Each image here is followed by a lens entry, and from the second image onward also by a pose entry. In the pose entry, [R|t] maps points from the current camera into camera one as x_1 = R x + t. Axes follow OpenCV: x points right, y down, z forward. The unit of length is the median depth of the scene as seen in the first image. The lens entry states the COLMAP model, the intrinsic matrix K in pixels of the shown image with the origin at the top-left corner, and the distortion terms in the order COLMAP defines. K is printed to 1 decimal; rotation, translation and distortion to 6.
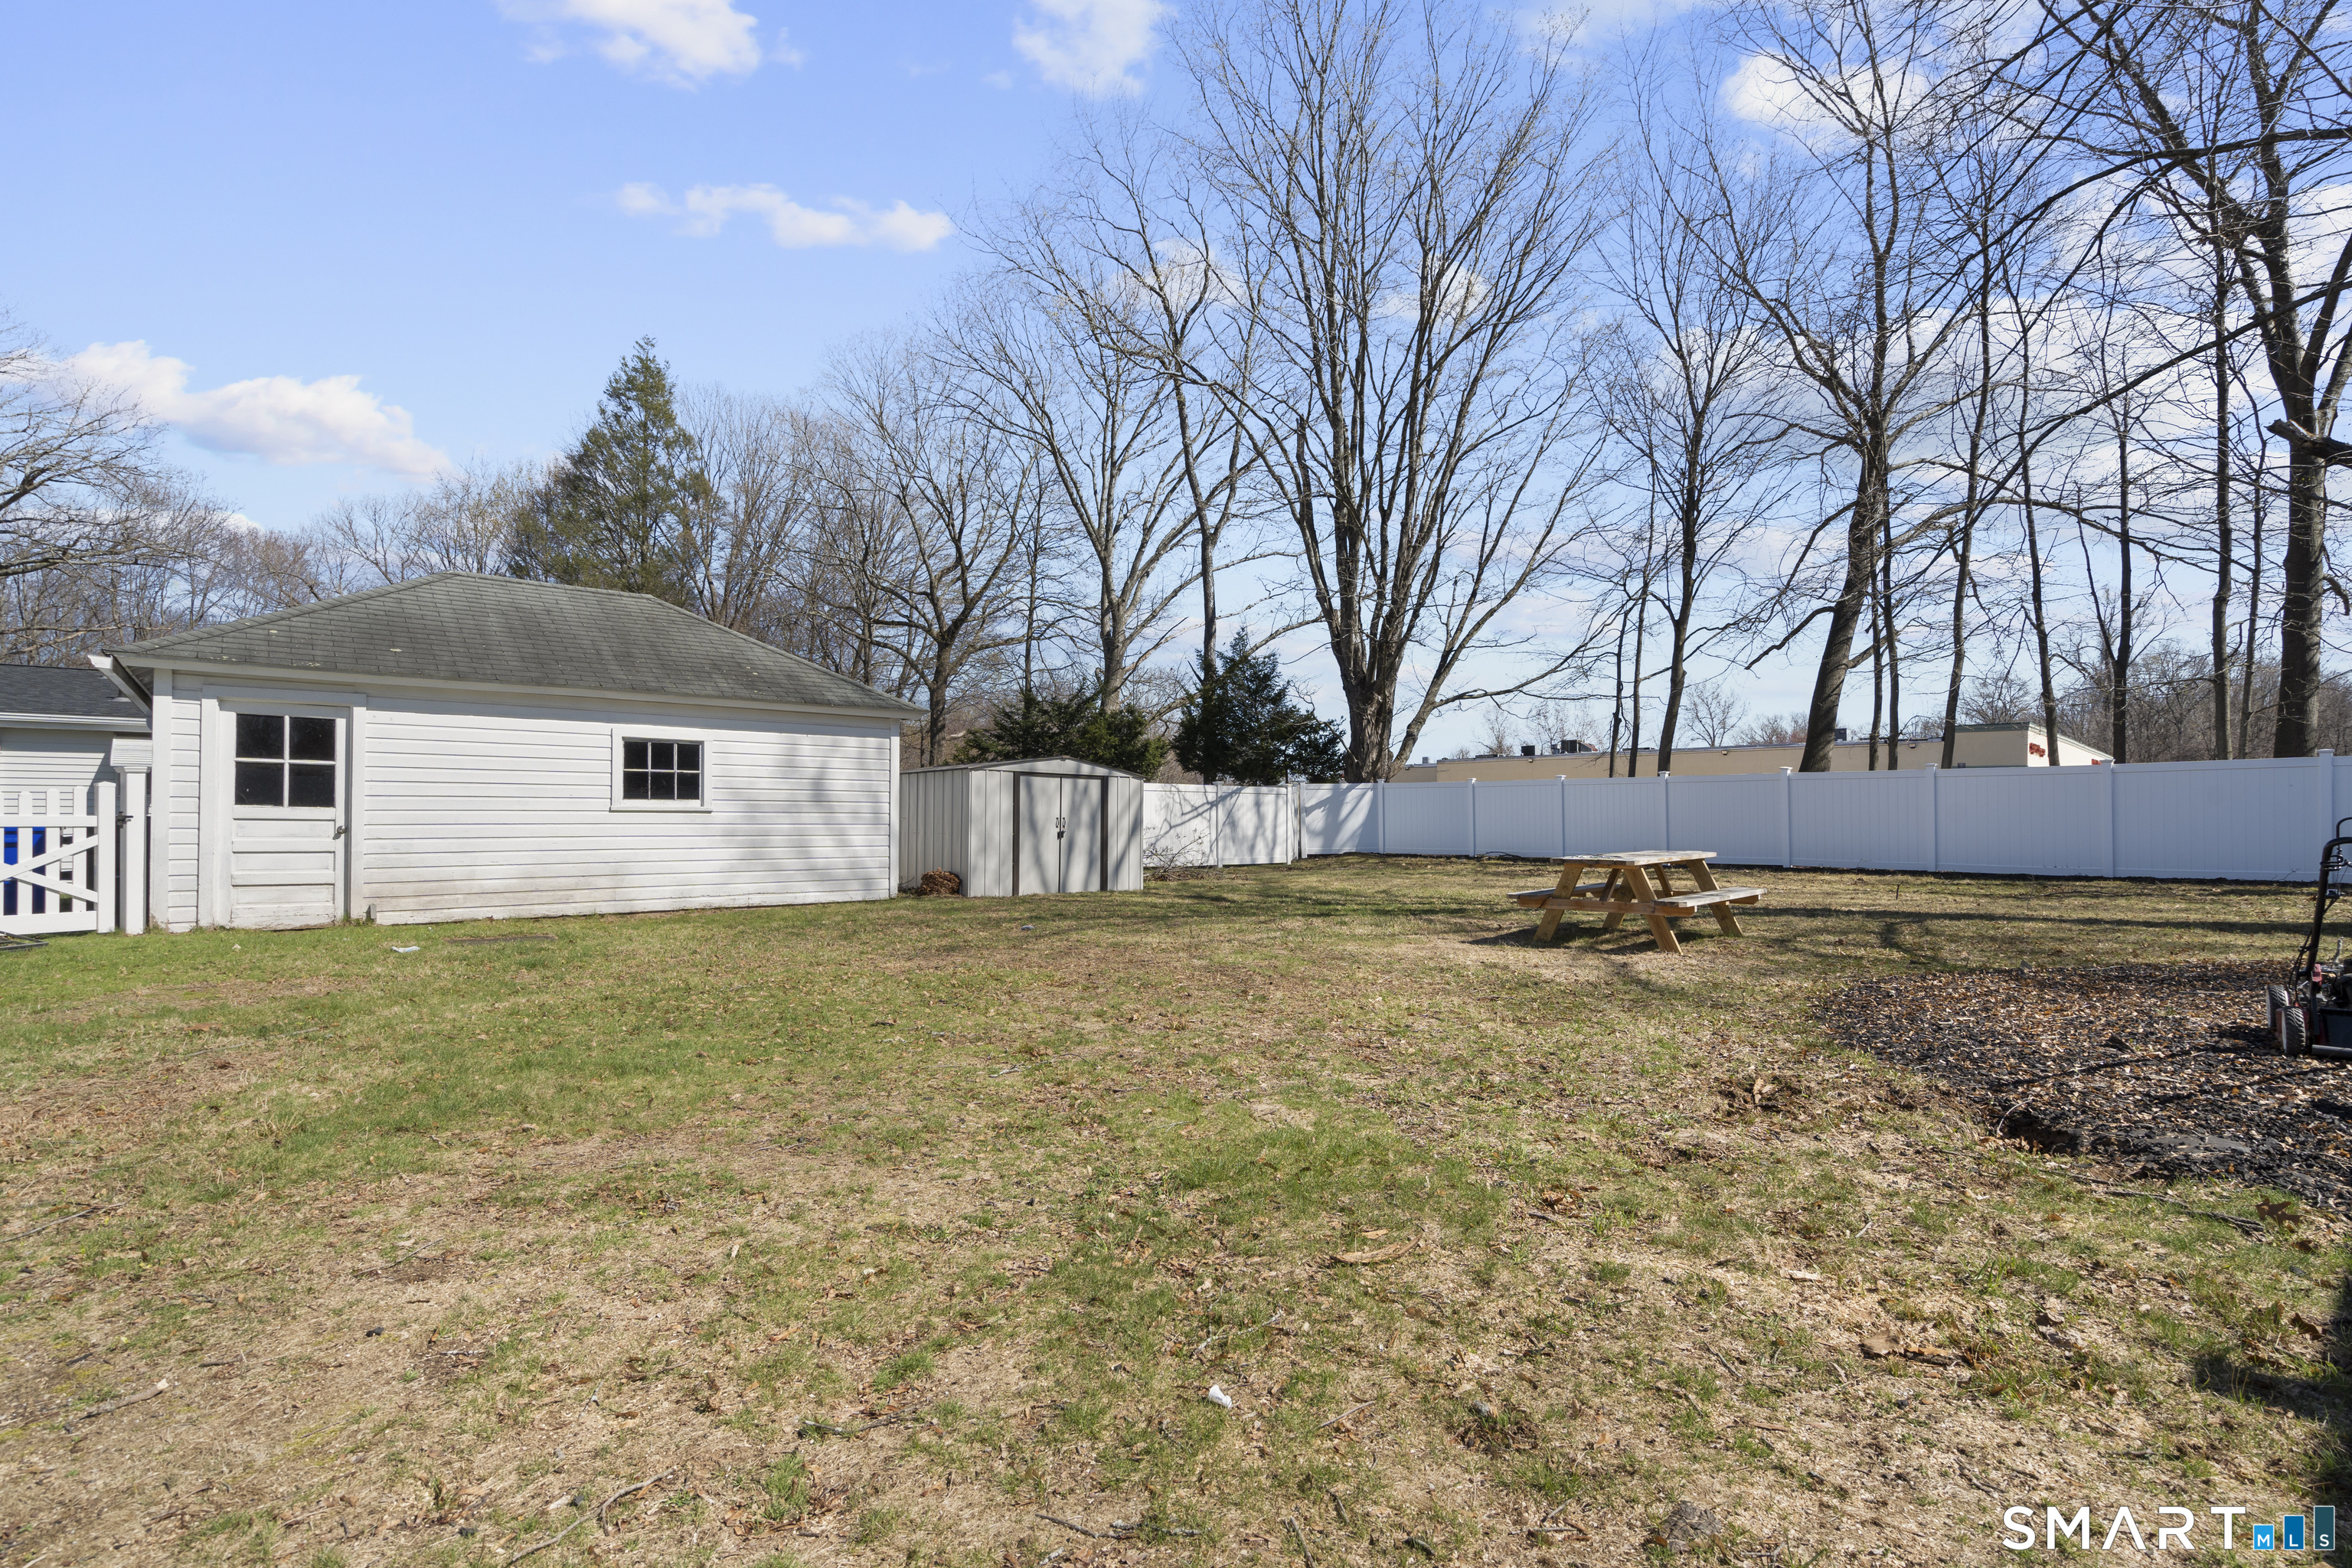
lens RADIAL K [[1065.4, 0, 1188.2], [0, 1065.4, 796.4], [0, 0, 1]] dist [0.002580, 0.000177]
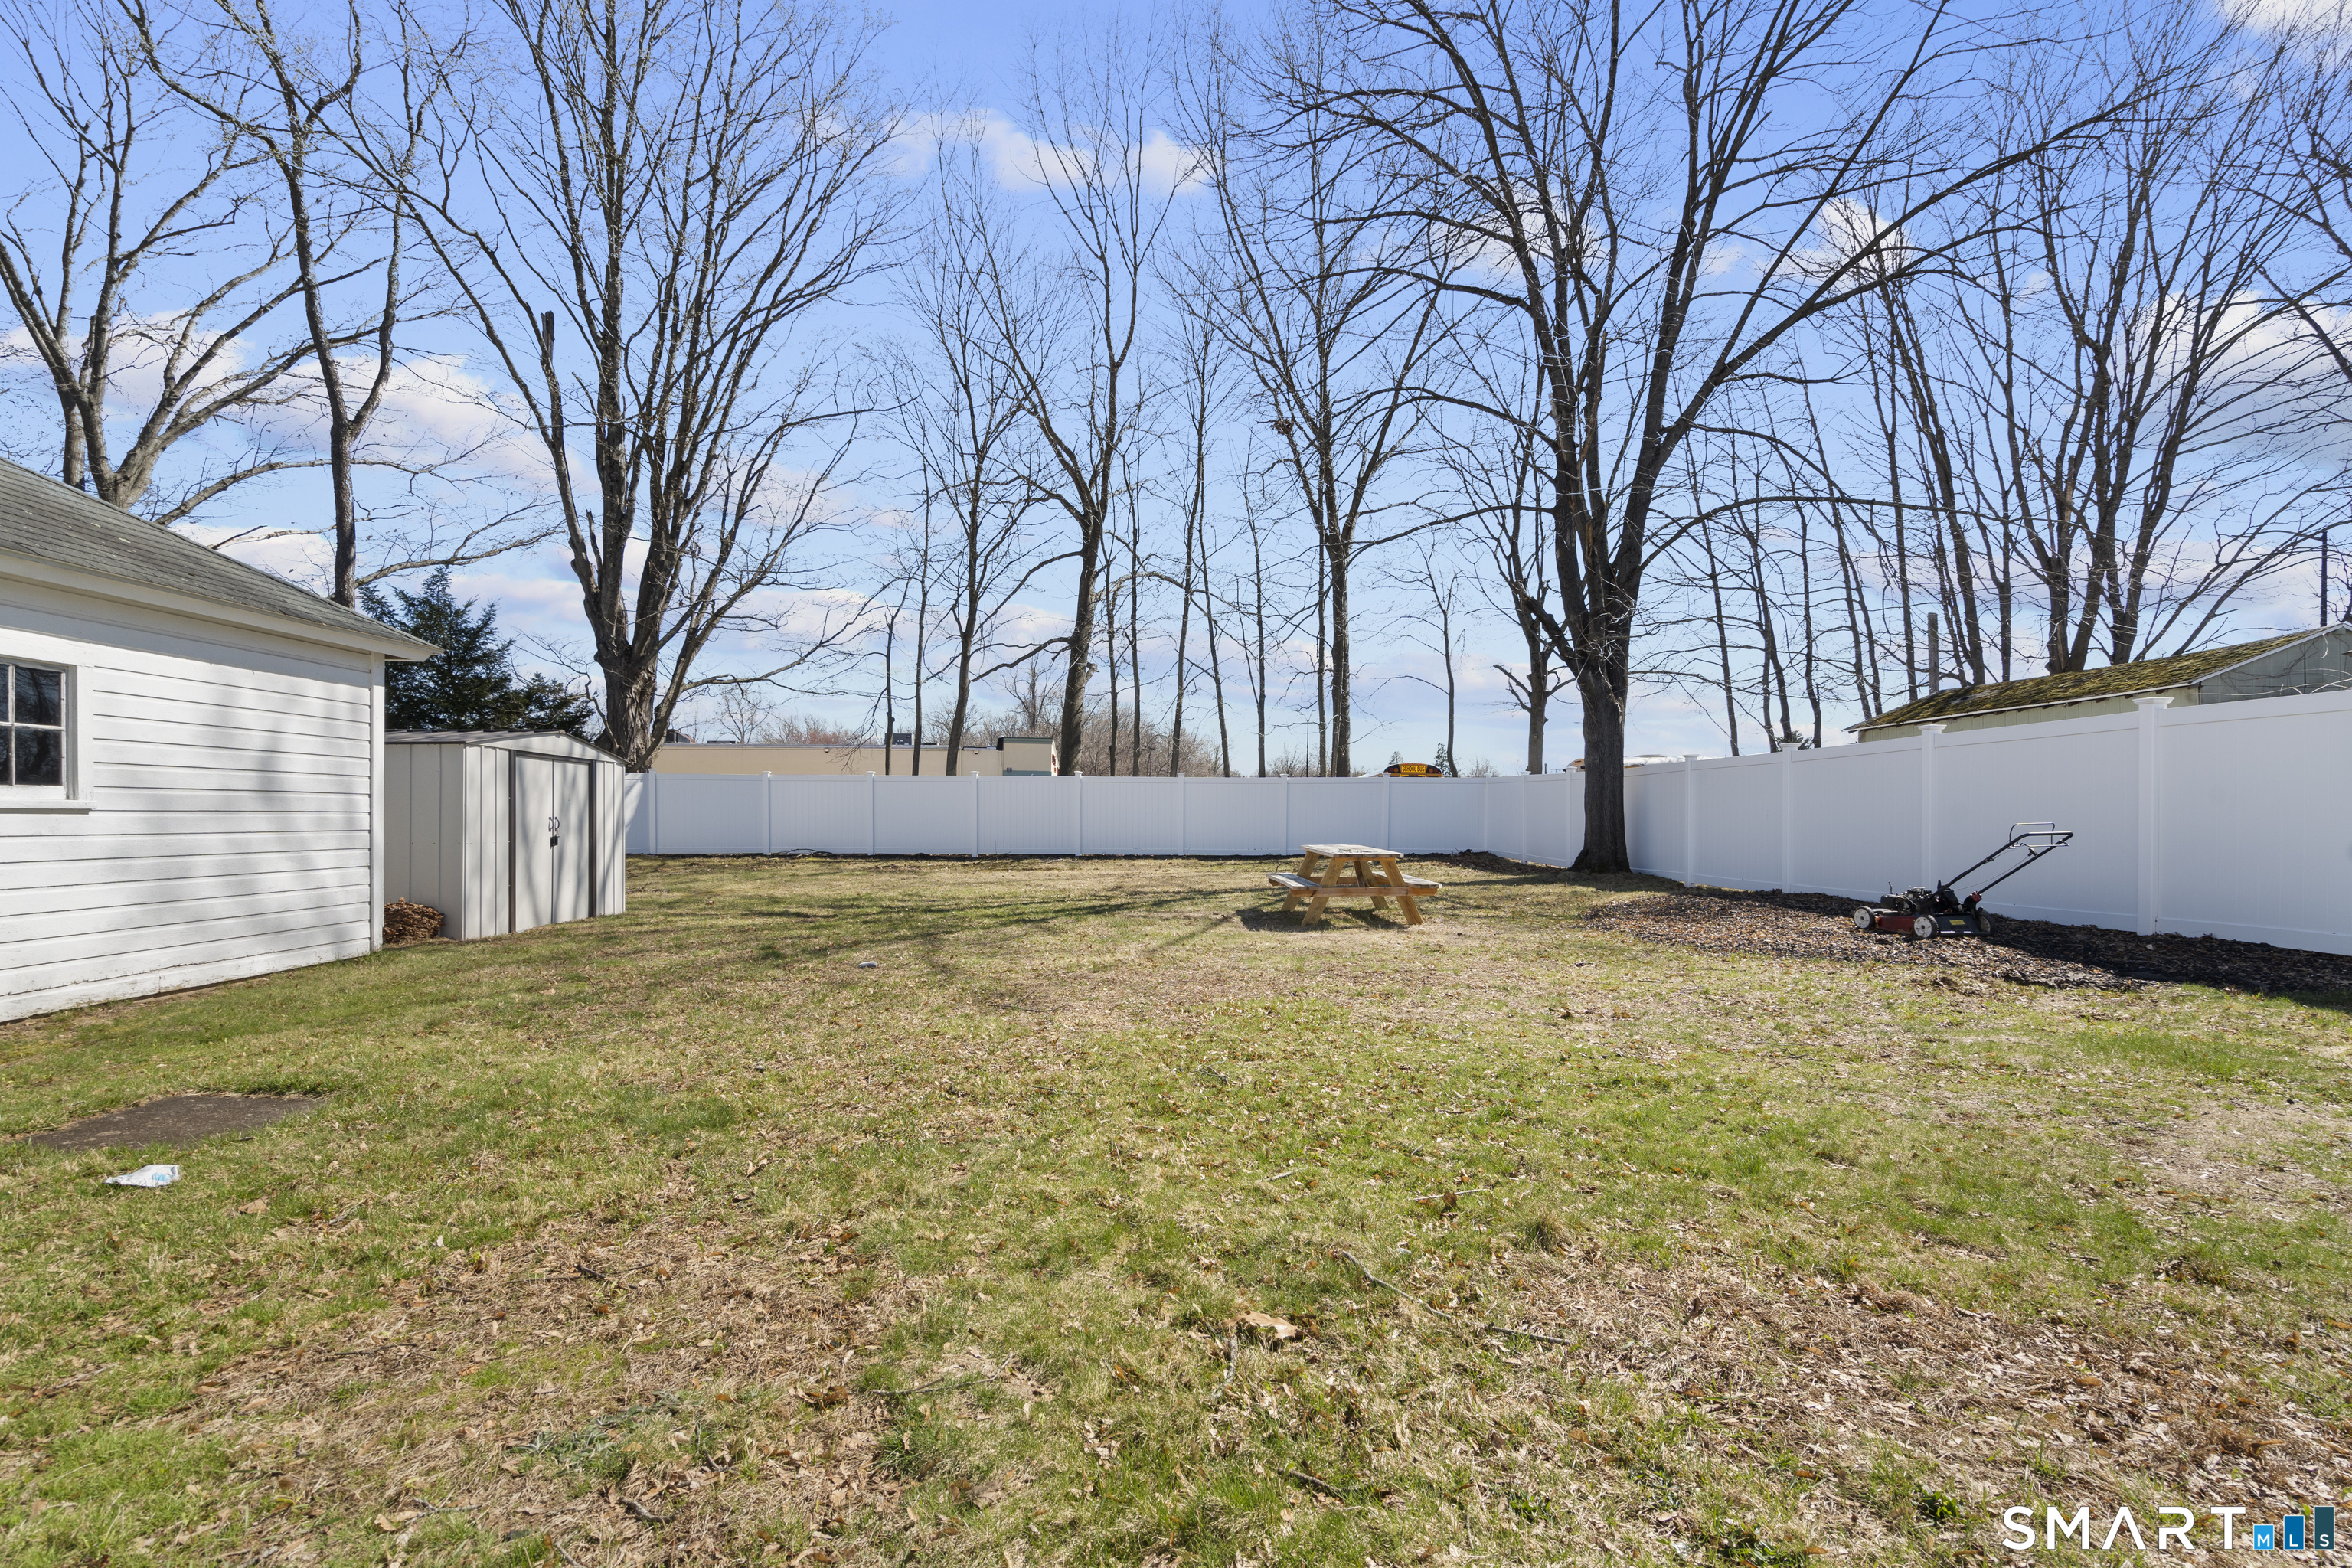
lens RADIAL K [[1065.4, 0, 1185.7], [0, 1065.4, 793.3], [0, 0, 1]] dist [0.002580, 0.000177]
pose [[0.618281, 0.012918, 0.785851, -0.437242], [-0.014824, 0.999879, -0.004773, 0.000855], [-0.785817, -0.008698, 0.618398, 0.247377]]
